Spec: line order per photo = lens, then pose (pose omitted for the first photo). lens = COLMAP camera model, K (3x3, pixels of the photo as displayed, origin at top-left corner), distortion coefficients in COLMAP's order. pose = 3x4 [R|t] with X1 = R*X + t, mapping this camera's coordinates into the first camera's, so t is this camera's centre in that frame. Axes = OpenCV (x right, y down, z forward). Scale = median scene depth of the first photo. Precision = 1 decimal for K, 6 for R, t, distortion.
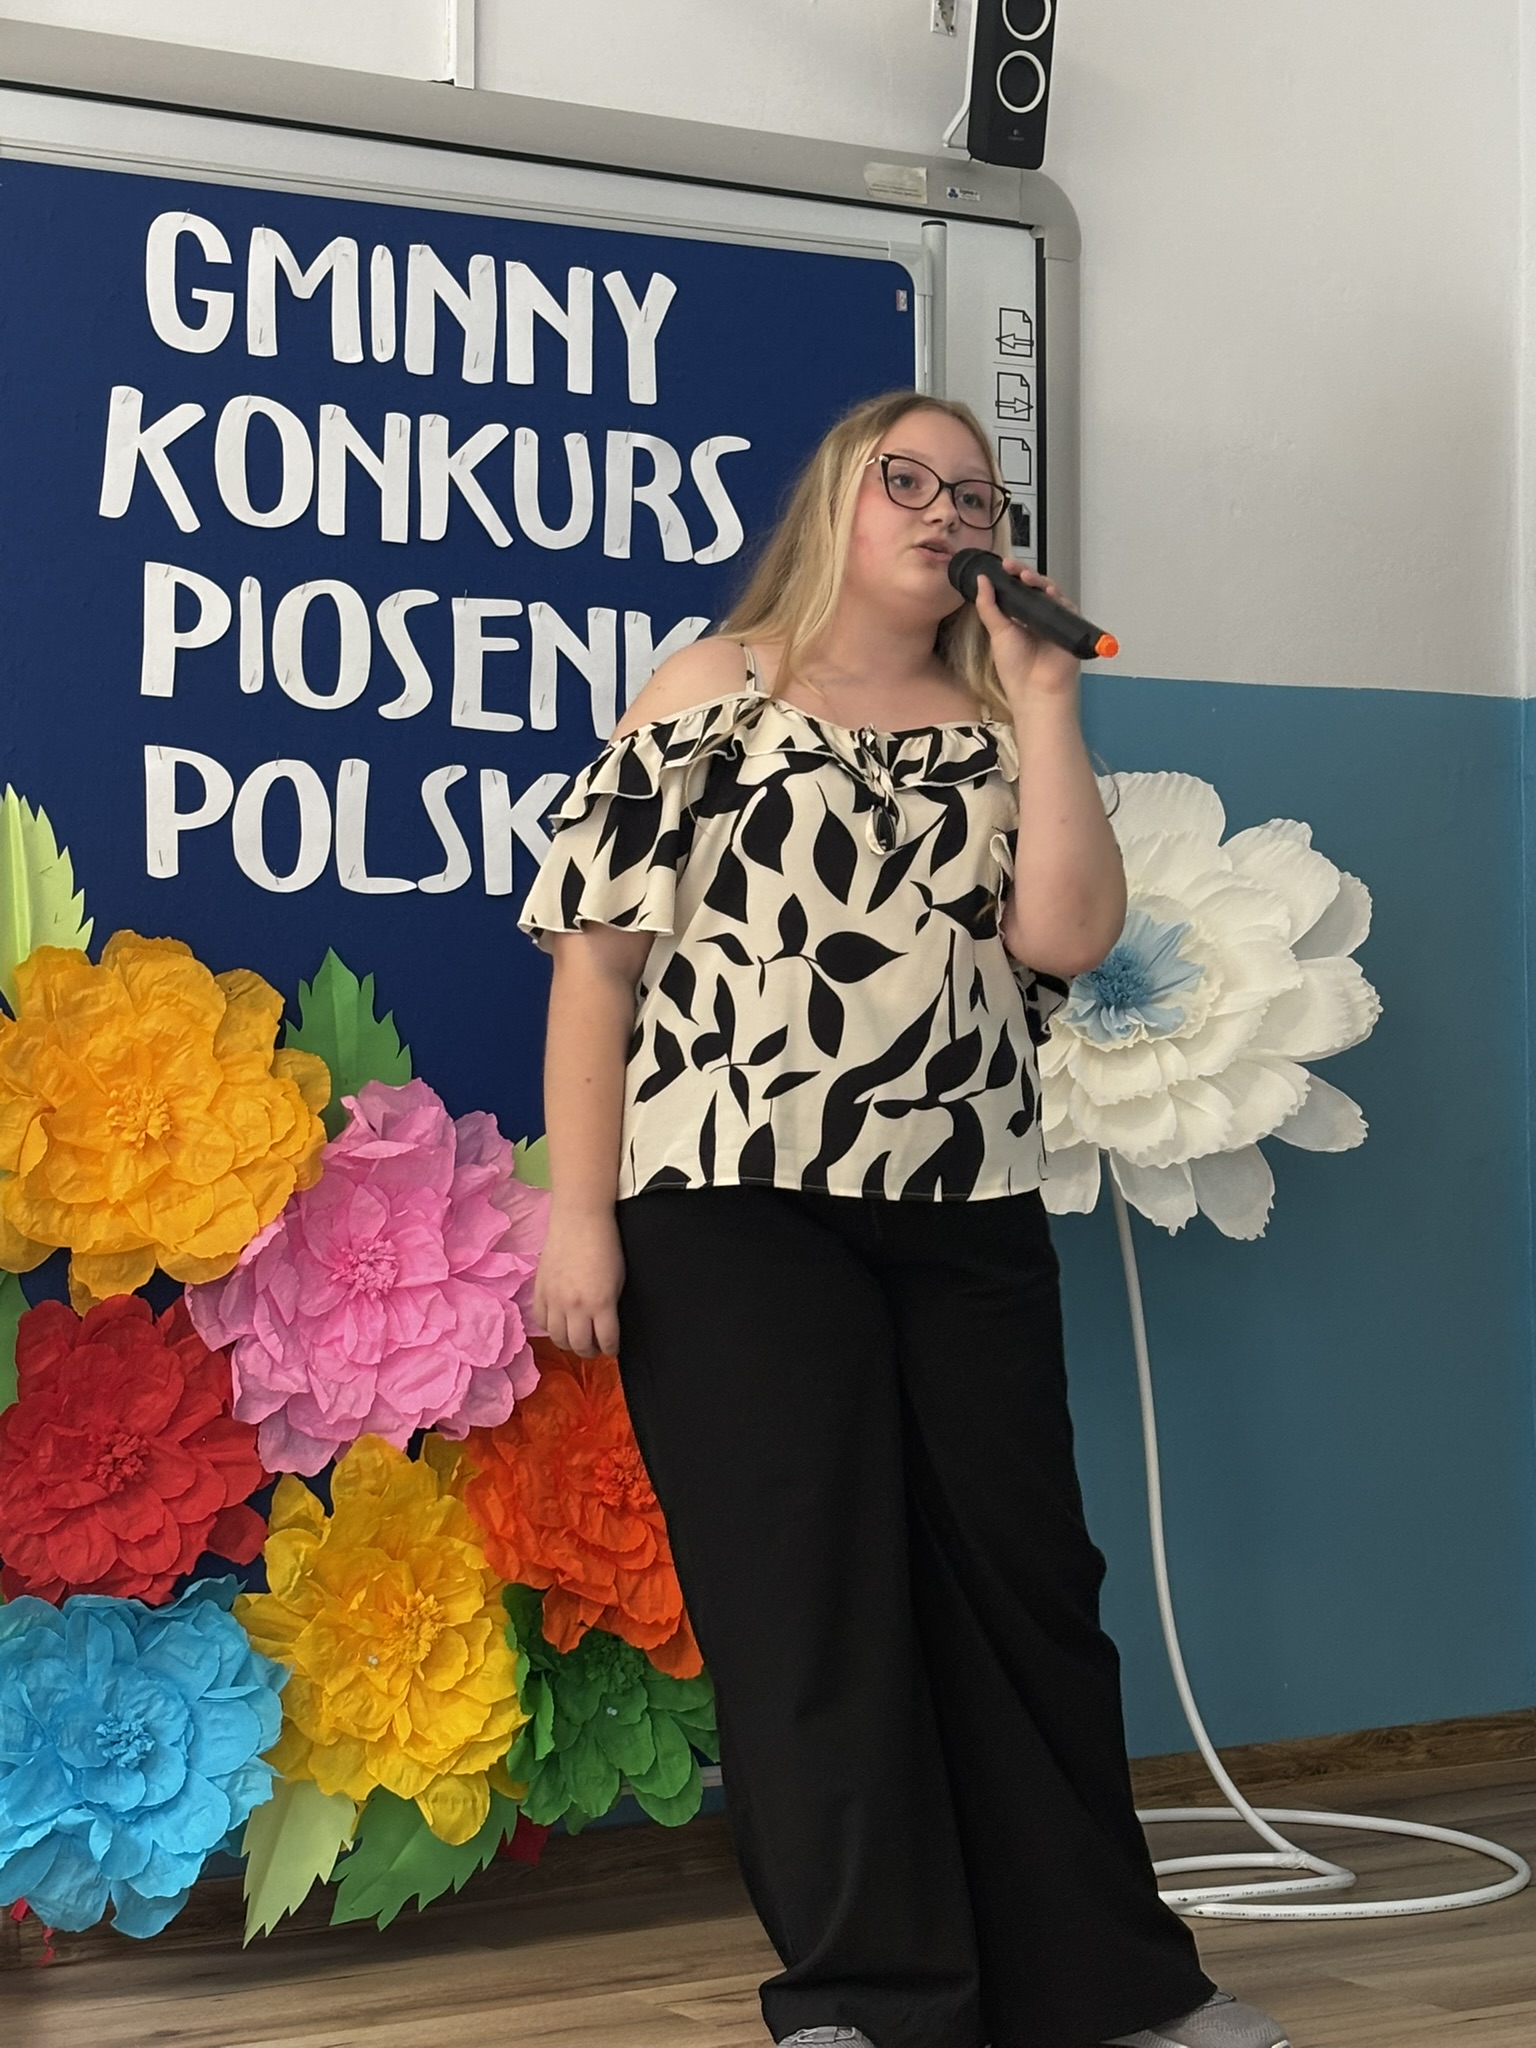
lens RADIAL K [[4071.2, 0, 805.1], [0, 4071.2, 1023.5], [0, 0, 1]] dist [0.264971, -1.177118]
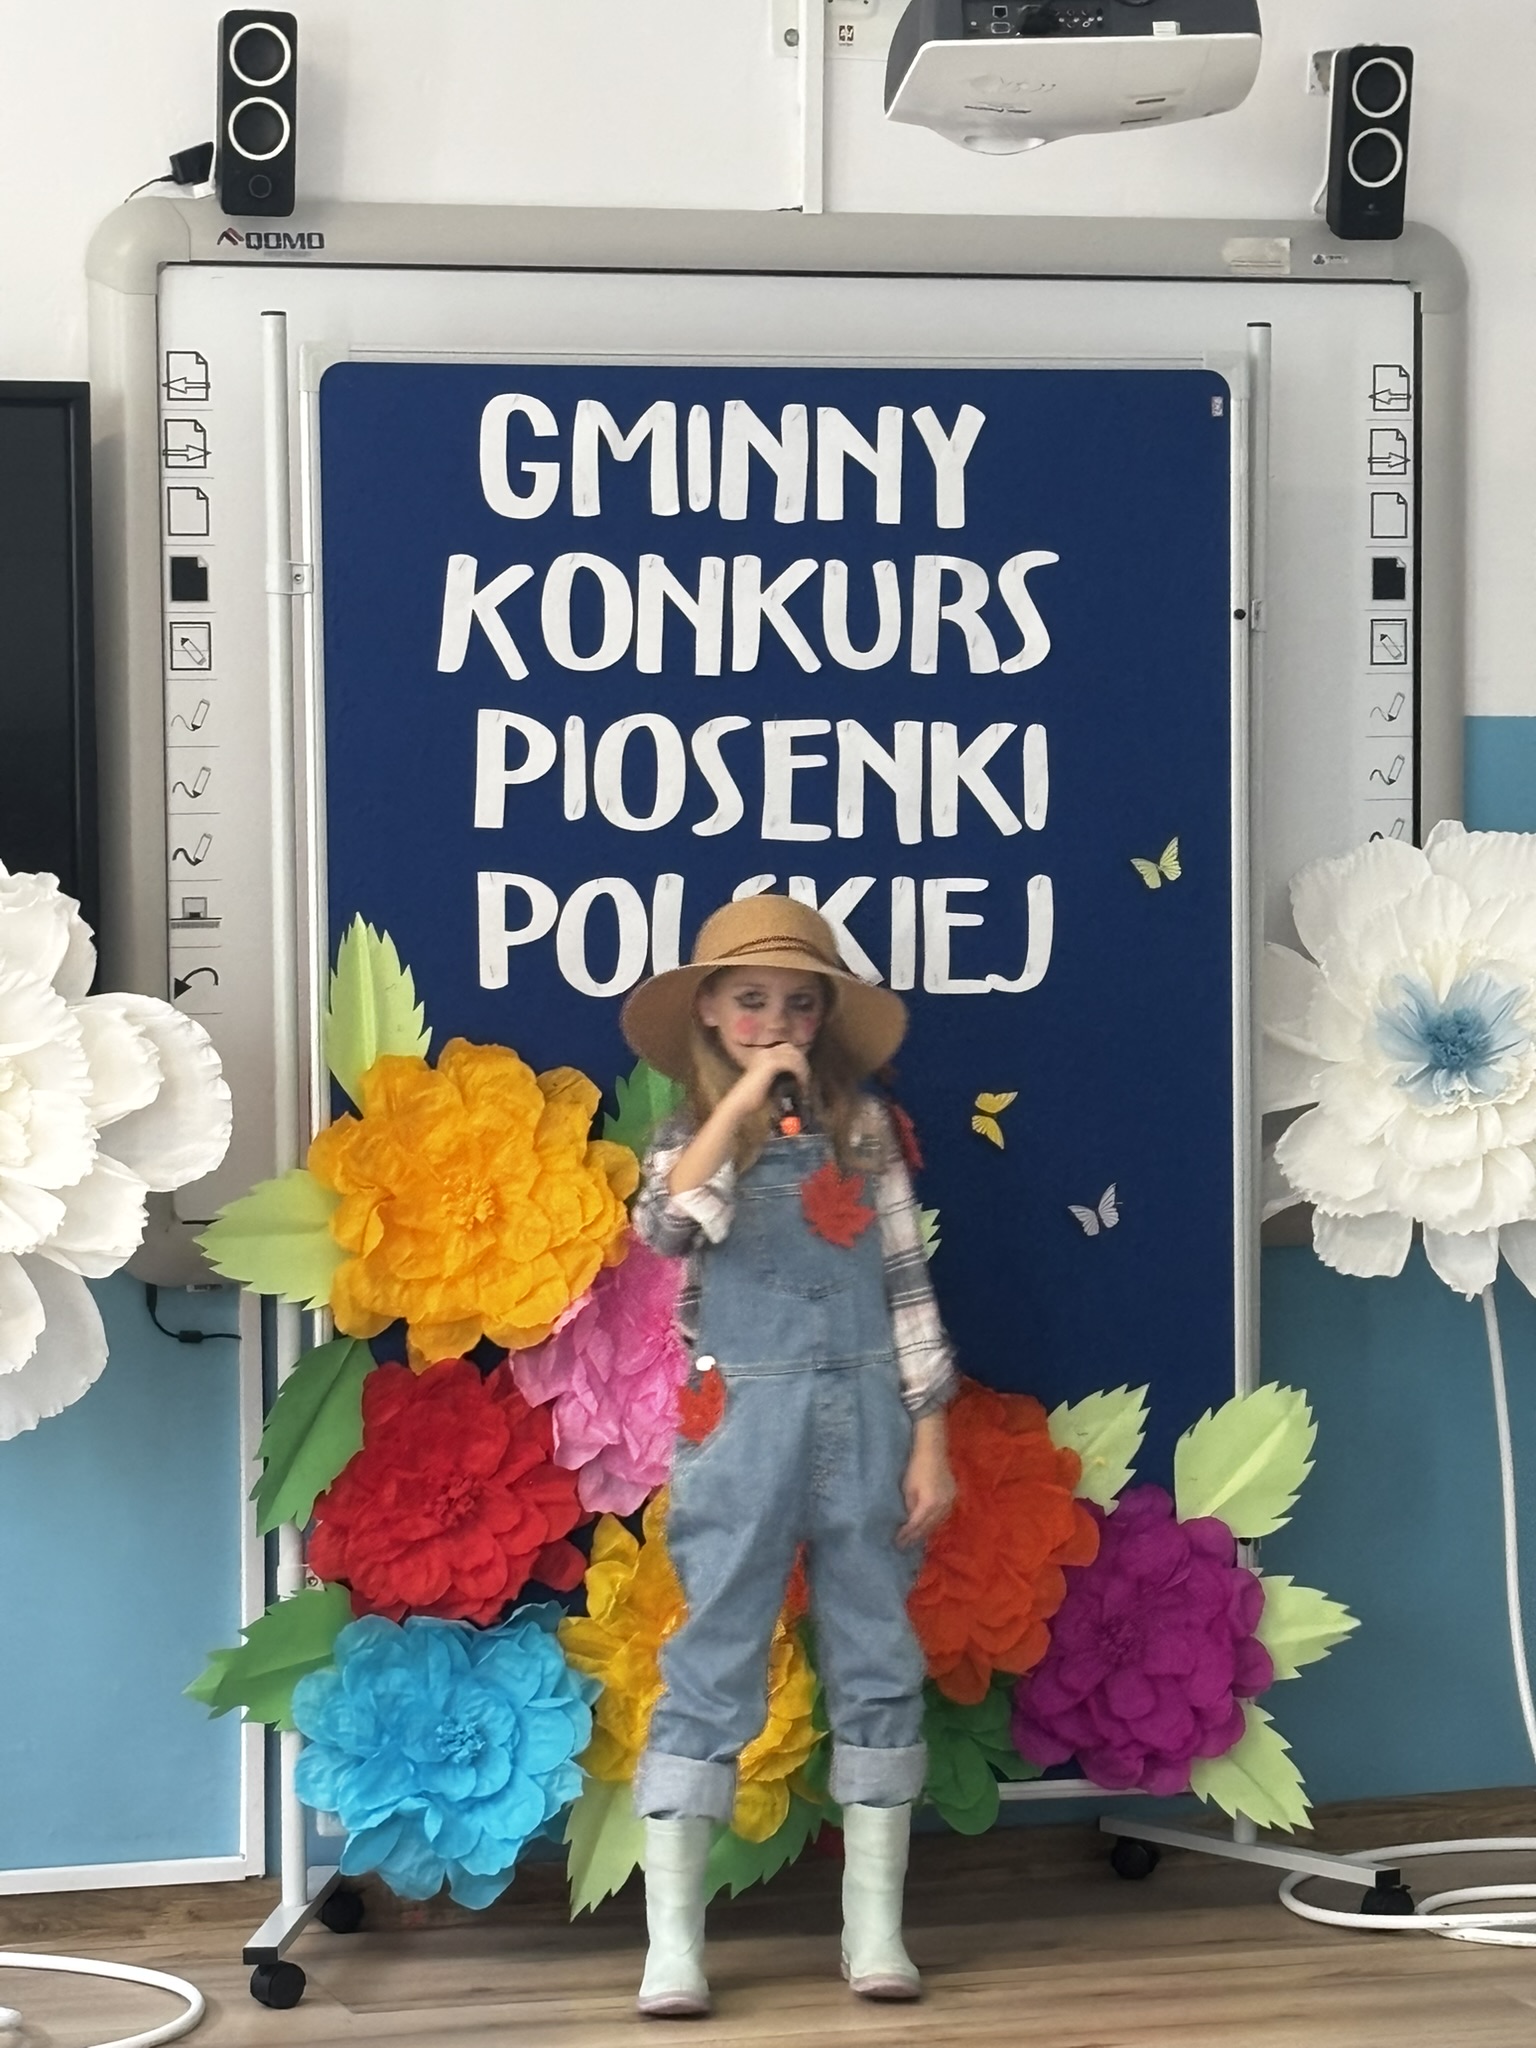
lens RADIAL K [[6185.1, 0, 758.4], [0, 6185.1, 1040.4], [0, 0, 1]] dist [0.262608, -0.979577]
pose [[0.969790, 0.013627, -0.243561, 0.322956], [0.005325, 0.997018, 0.076985, -0.148822], [0.243884, -0.075956, 0.966825, -0.622654]]
